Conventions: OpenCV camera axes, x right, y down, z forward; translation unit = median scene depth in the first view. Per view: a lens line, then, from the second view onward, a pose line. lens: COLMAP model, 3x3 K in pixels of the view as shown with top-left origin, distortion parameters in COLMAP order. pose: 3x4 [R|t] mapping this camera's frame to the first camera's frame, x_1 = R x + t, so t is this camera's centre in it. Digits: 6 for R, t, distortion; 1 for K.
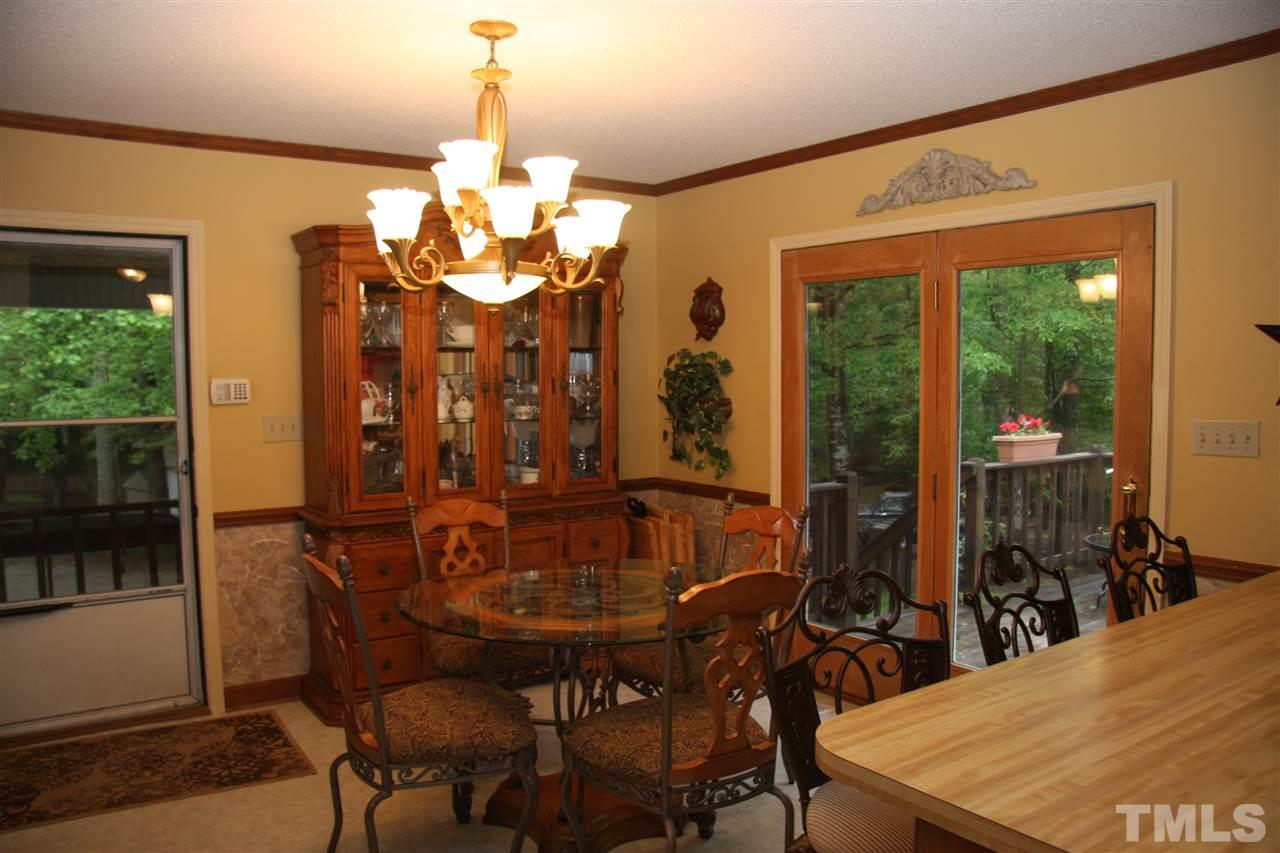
lens RADIAL K [[1003.0, 0, 638.7], [0, 1003.0, 447.9], [0, 0, 1]] dist [-0.178678, 0.132866]
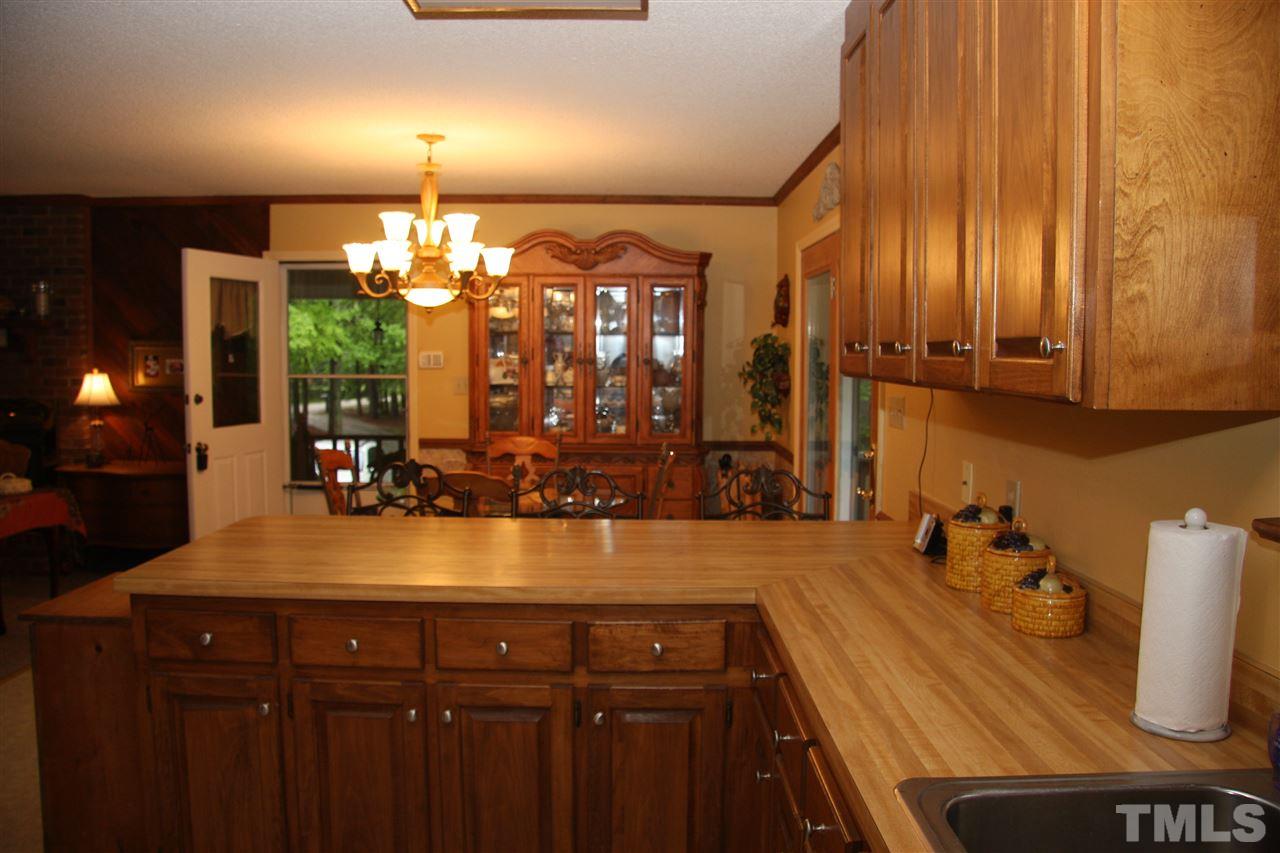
lens RADIAL K [[1003.0, 0, 638.7], [0, 1003.0, 447.9], [0, 0, 1]] dist [-0.178678, 0.132866]
pose [[0.813422, 0.066419, -0.577869, 0.764173], [-0.059930, 0.997742, 0.030320, 0.013294], [0.578578, 0.009969, 0.815566, -0.090694]]
